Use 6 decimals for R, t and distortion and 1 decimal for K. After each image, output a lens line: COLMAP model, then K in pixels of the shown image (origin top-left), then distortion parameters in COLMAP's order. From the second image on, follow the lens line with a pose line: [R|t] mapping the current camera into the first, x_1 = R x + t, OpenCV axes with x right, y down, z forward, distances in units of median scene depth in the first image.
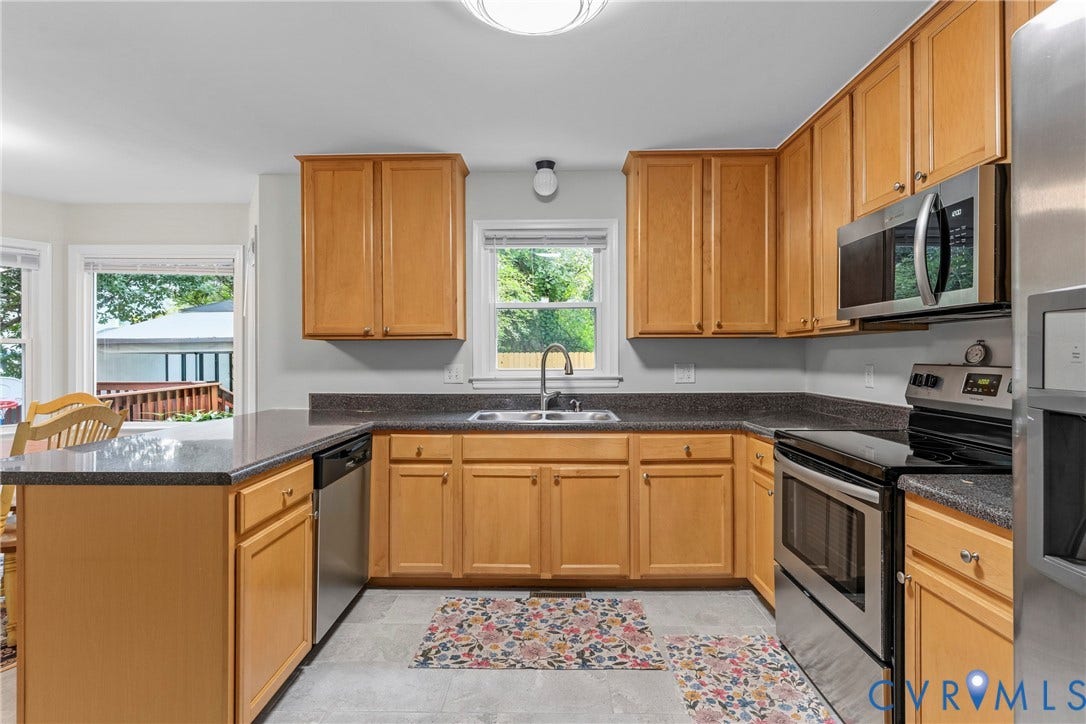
lens RADIAL K [[528.9, 0, 537.0], [0, 528.9, 354.7], [0, 0, 1]] dist [0.002362, 0.000859]
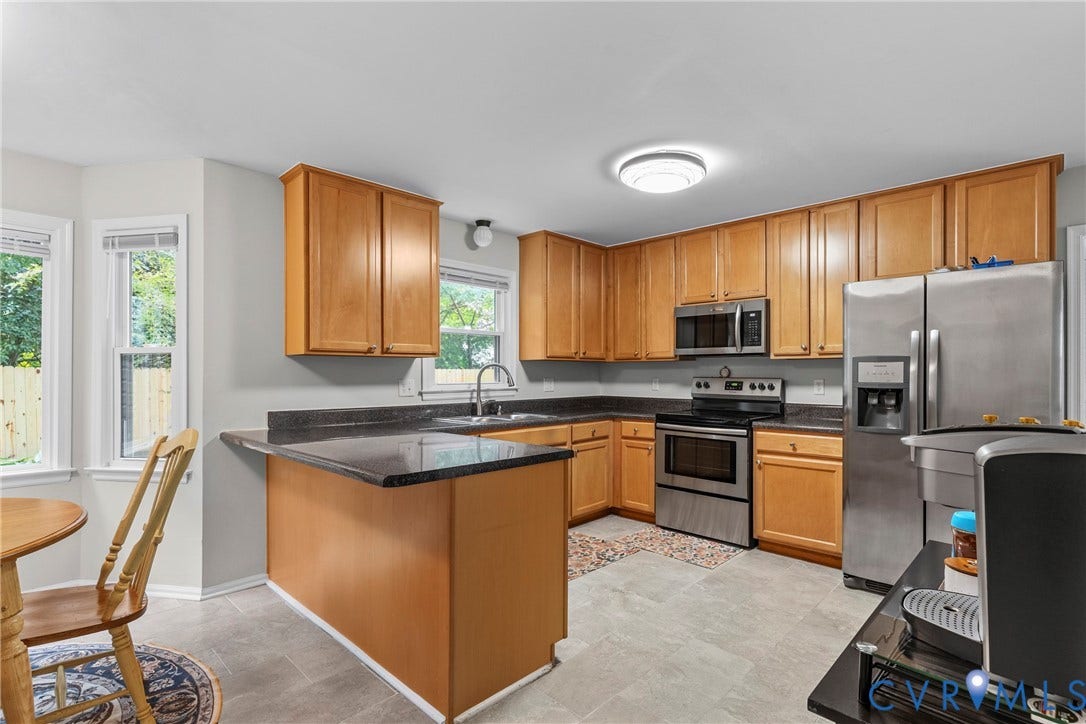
lens RADIAL K [[528.6, 0, 547.8], [0, 528.6, 368.7], [0, 0, 1]] dist [-0.000093, 0.000244]
pose [[0.679722, 0.009362, 0.733410, -0.875375], [-0.005220, 0.999955, -0.007927, 0.002898], [-0.733452, 0.001560, 0.679740, 0.018327]]
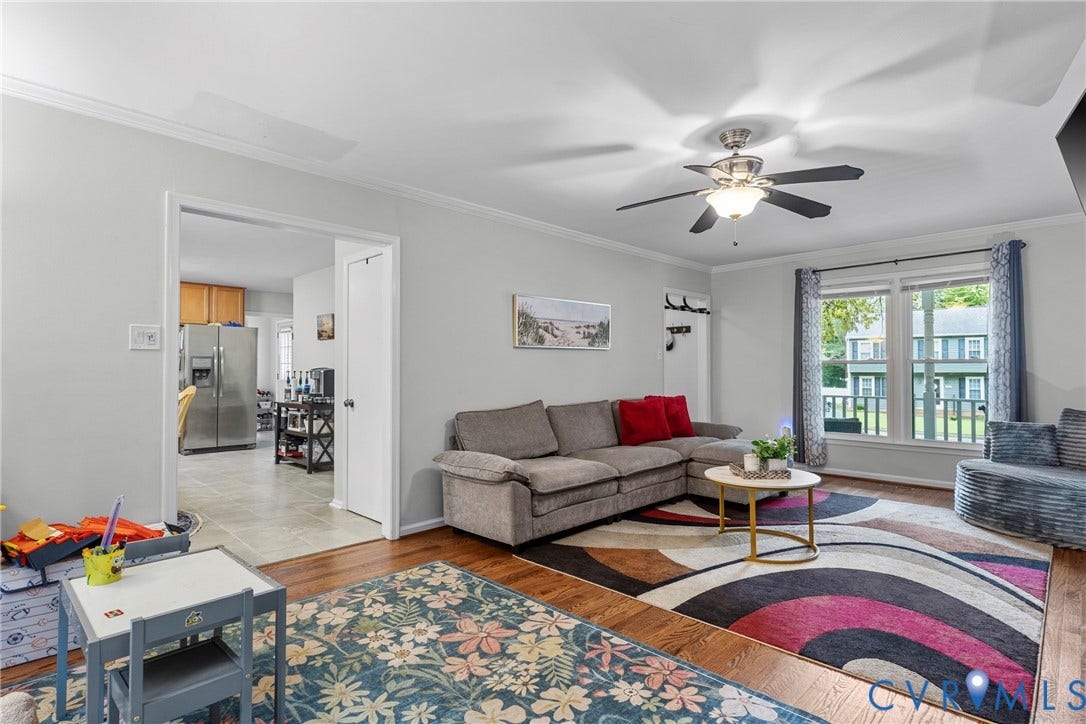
lens RADIAL K [[543.9, 0, 543.0], [0, 543.9, 362.0], [0, 0, 1]] dist [0.001155, 0.000044]
pose [[-0.726368, 0.013688, 0.687170, -2.579889], [0.003370, 0.999861, -0.016354, 0.040987], [-0.687298, -0.009563, -0.726313, 0.963414]]
